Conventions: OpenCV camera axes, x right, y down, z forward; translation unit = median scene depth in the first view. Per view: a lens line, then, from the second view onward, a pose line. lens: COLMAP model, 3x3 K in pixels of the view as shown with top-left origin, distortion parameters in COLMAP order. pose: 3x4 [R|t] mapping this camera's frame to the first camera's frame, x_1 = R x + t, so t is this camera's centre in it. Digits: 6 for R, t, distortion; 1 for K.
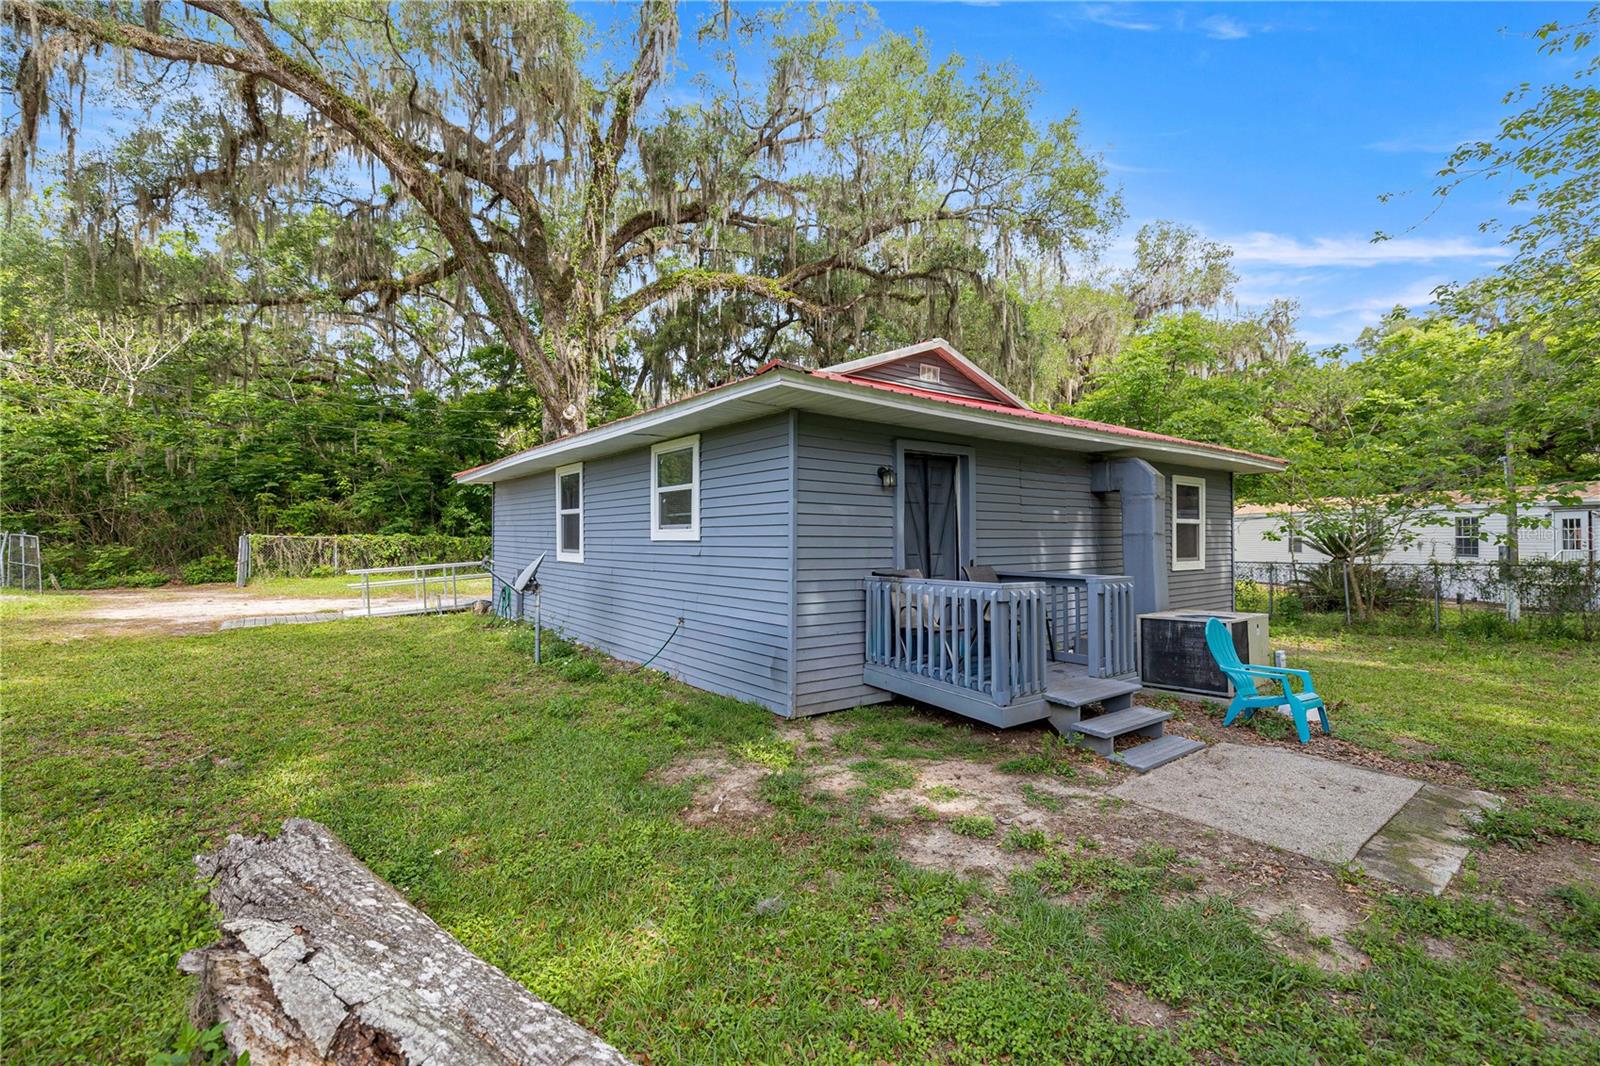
lens RADIAL K [[679.0, 0, 805.6], [0, 679.0, 538.6], [0, 0, 1]] dist [-0.000055, -0.000030]
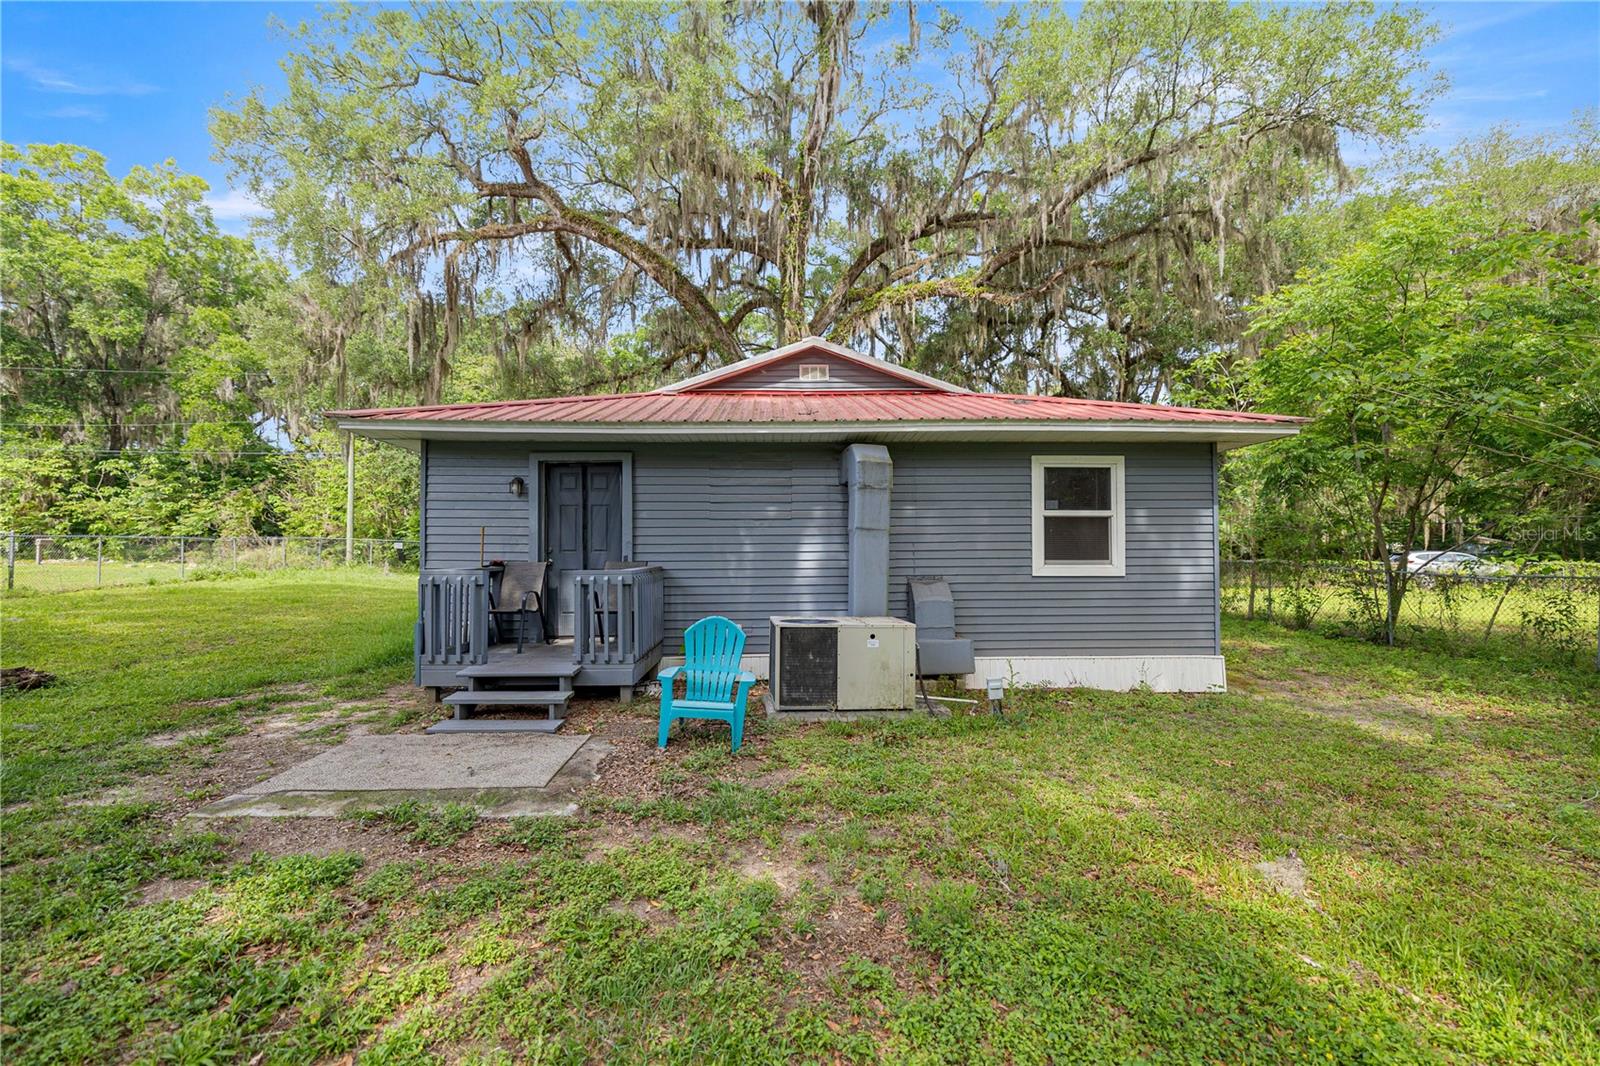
lens RADIAL K [[679.0, 0, 805.6], [0, 679.0, 538.6], [0, 0, 1]] dist [-0.000055, -0.000030]
pose [[0.817979, -0.012023, -0.575123, 0.749433], [0.002428, 0.999845, -0.017448, 0.016134], [0.575244, 0.012876, 0.817881, 0.188560]]
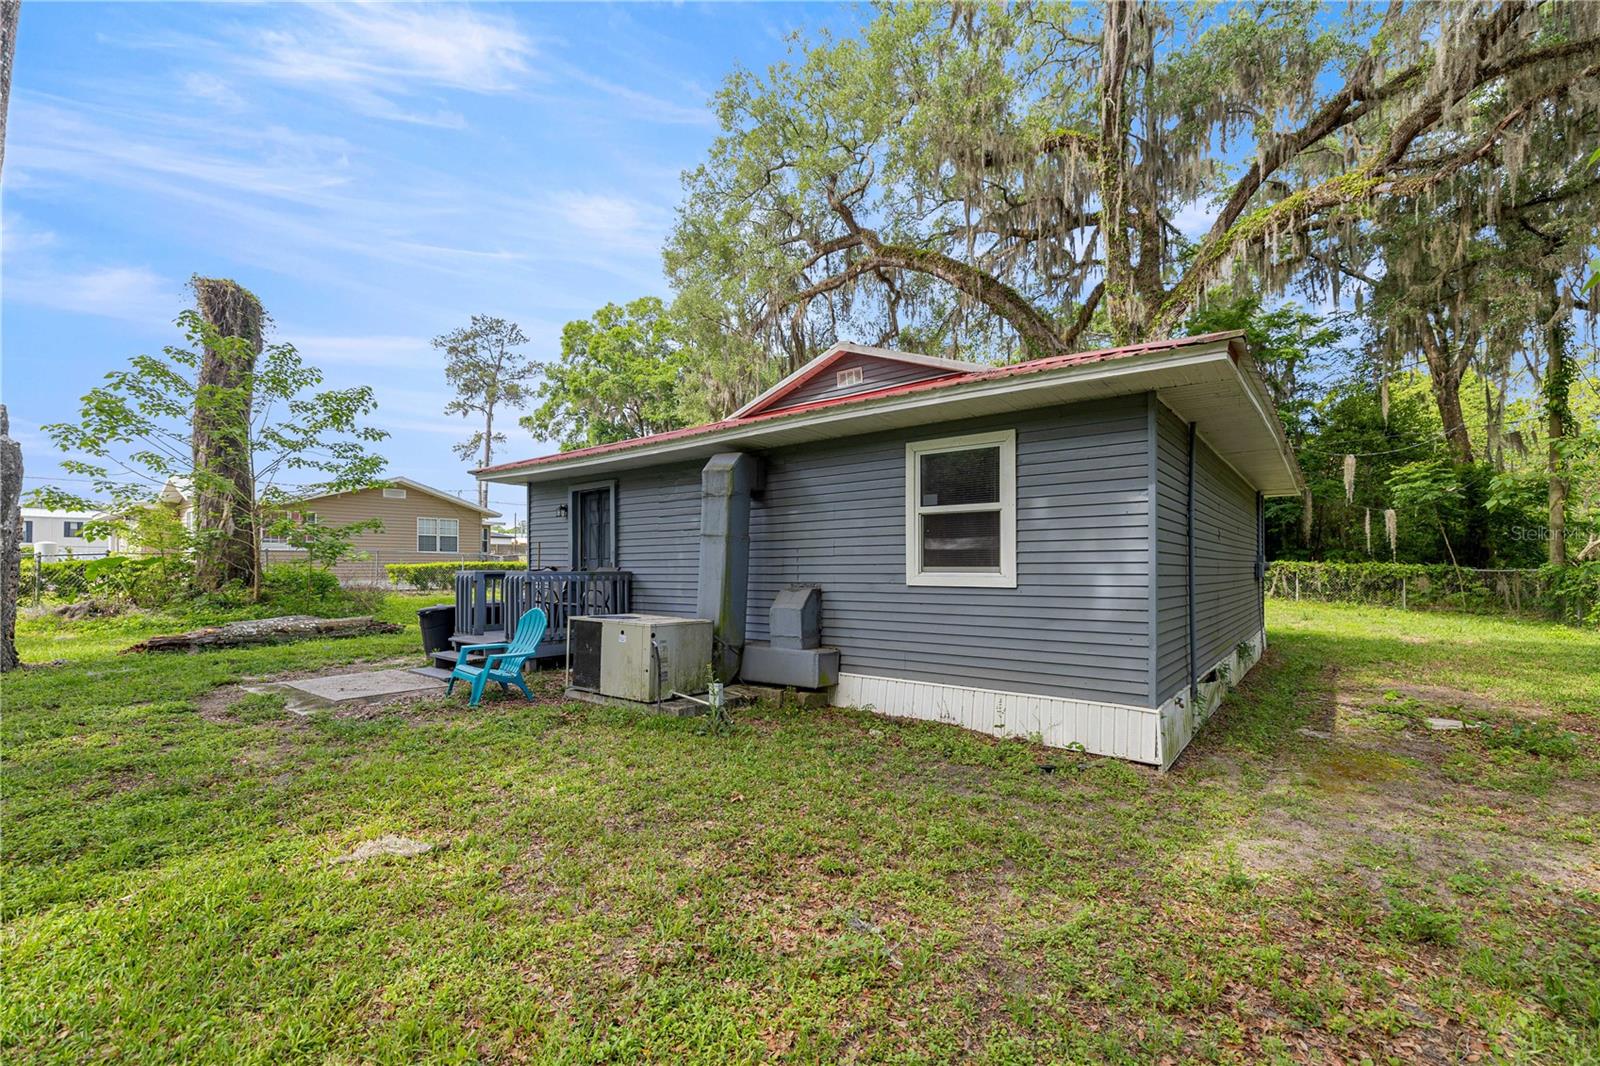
lens RADIAL K [[687.0, 0, 794.5], [0, 687.0, 564.5], [0, 0, 1]] dist [-0.000237, 0.000045]
pose [[0.239337, -0.005023, -0.970924, 1.130396], [0.000934, 0.999987, -0.004943, 0.028724], [0.970936, 0.000276, 0.239338, 0.698346]]
